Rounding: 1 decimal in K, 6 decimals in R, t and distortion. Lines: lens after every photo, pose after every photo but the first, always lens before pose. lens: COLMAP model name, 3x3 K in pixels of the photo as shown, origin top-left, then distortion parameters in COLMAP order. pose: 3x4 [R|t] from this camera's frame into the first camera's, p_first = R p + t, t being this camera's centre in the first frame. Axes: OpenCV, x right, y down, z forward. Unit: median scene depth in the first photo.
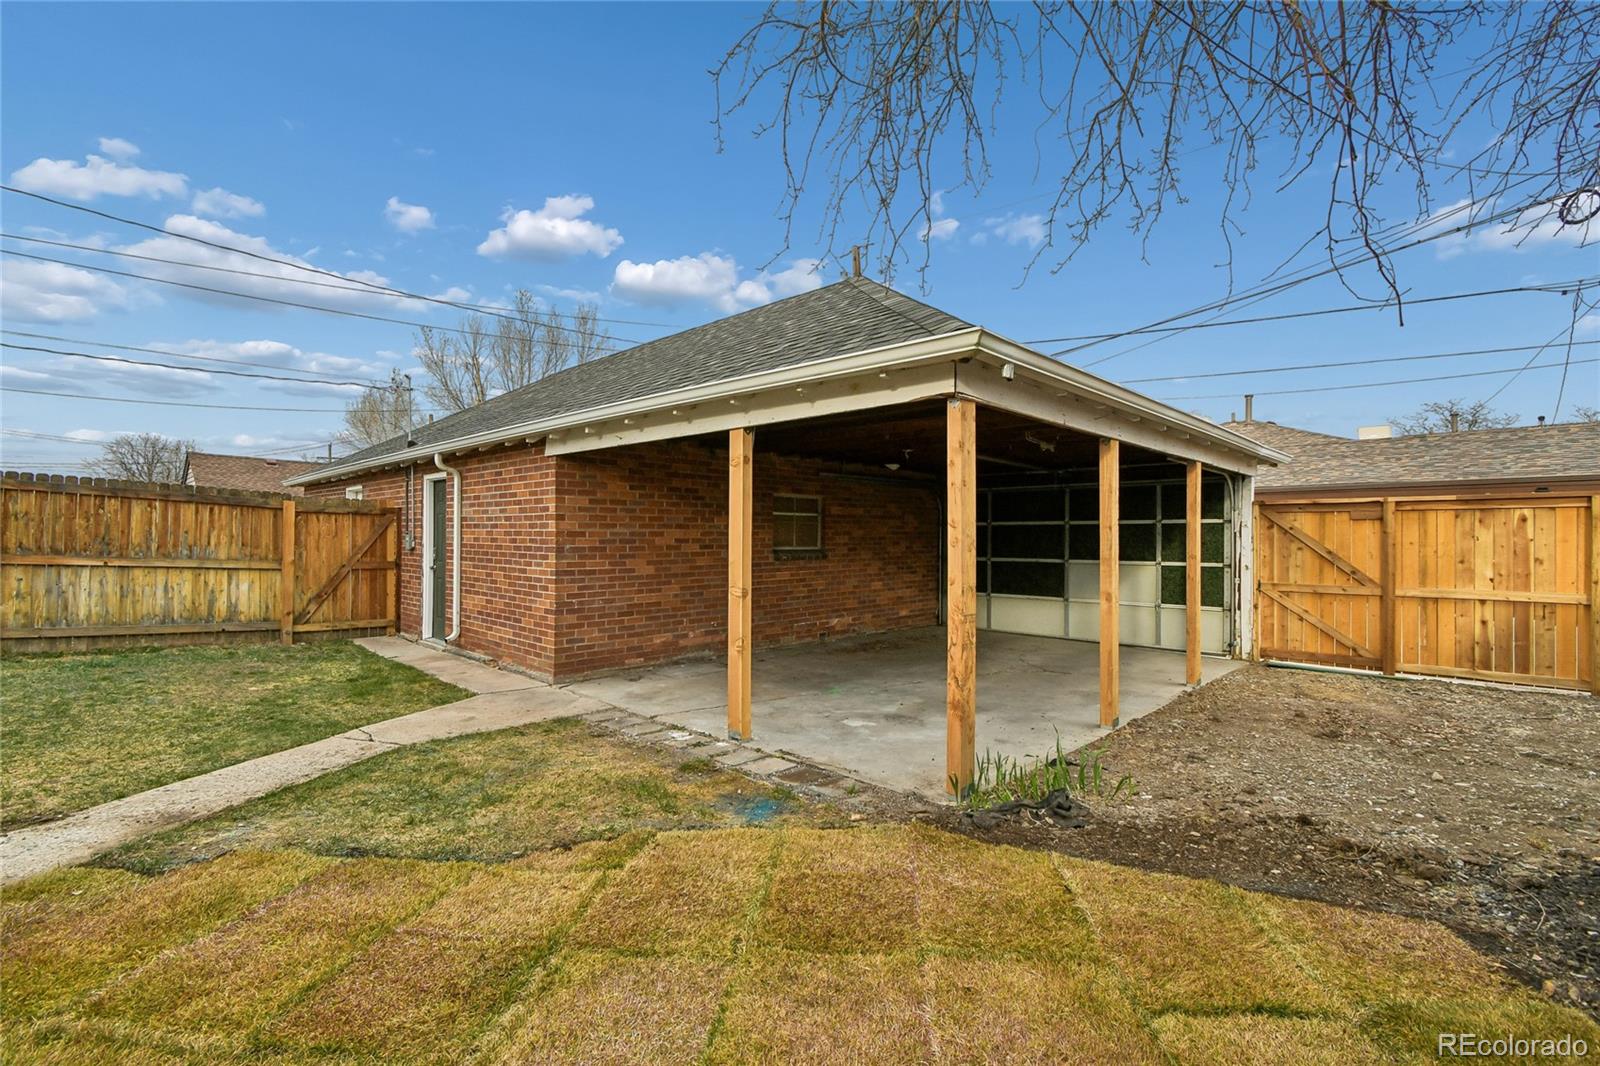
lens RADIAL K [[715.9, 0, 800.5], [0, 715.9, 534.3], [0, 0, 1]] dist [0.003158, -0.000325]
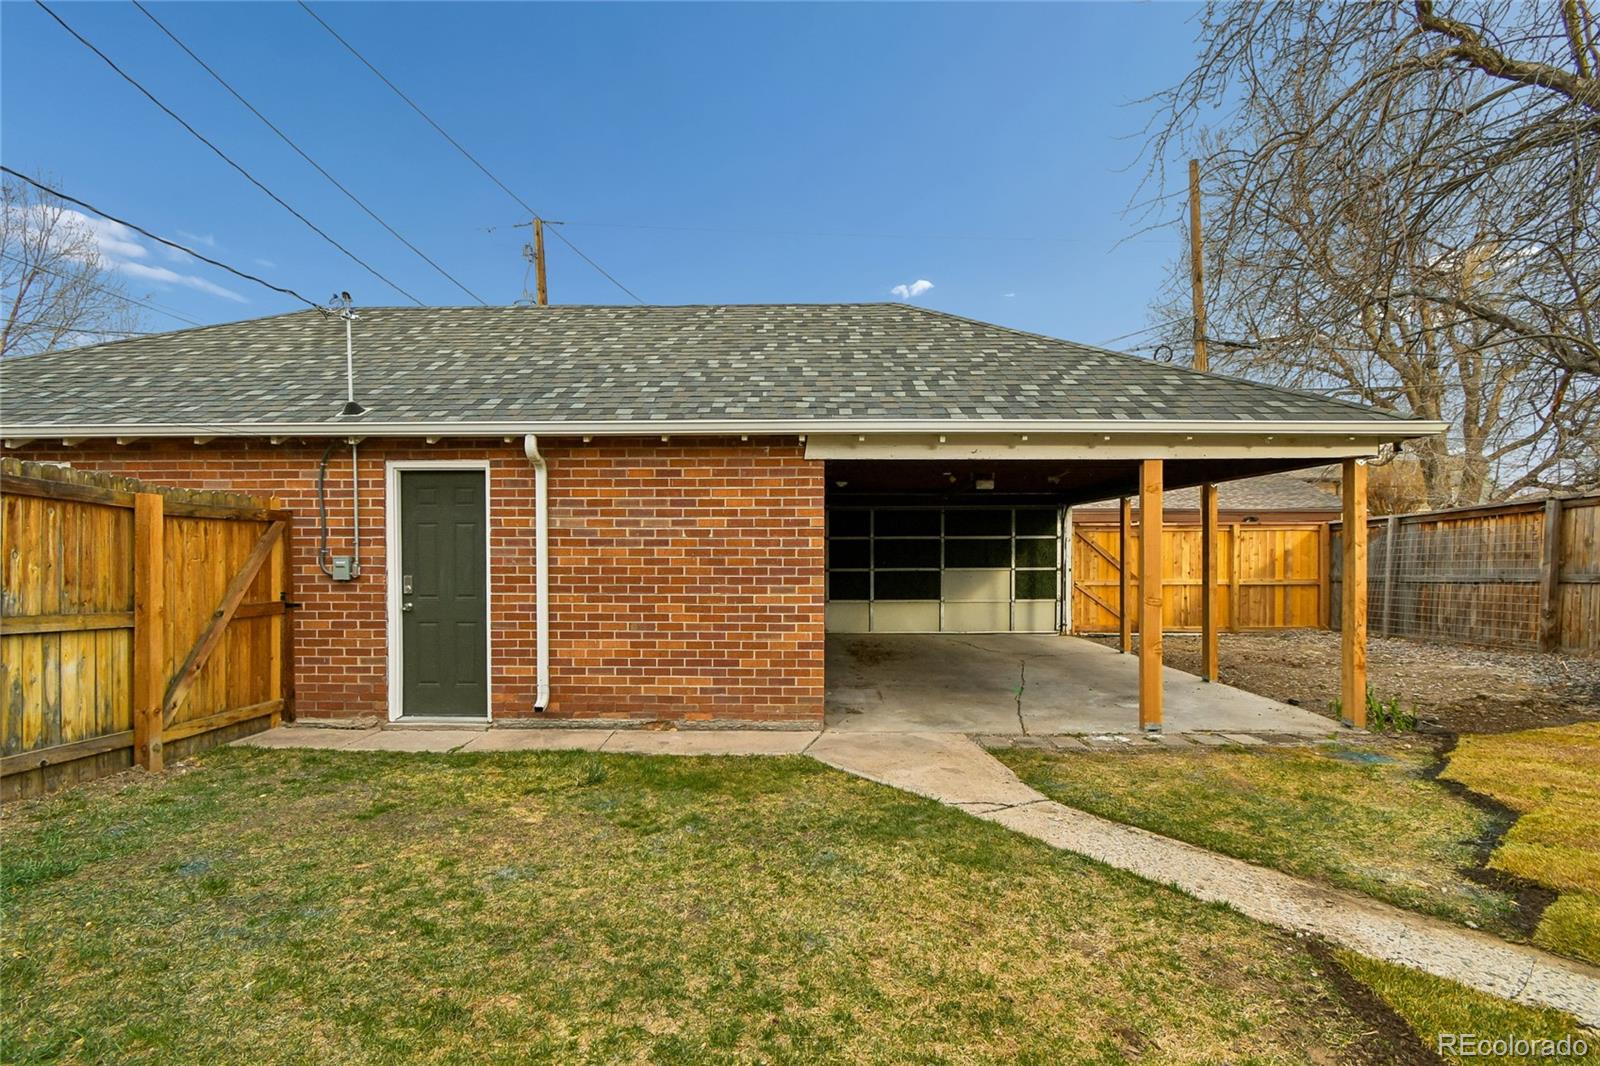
lens RADIAL K [[715.9, 0, 829.3], [0, 715.9, 549.9], [0, 0, 1]] dist [0.003158, -0.000325]
pose [[0.735857, -0.009643, 0.677068, -0.722500], [0.004275, 0.999945, 0.009596, -0.009378], [-0.677124, -0.004166, 0.735857, 0.295016]]
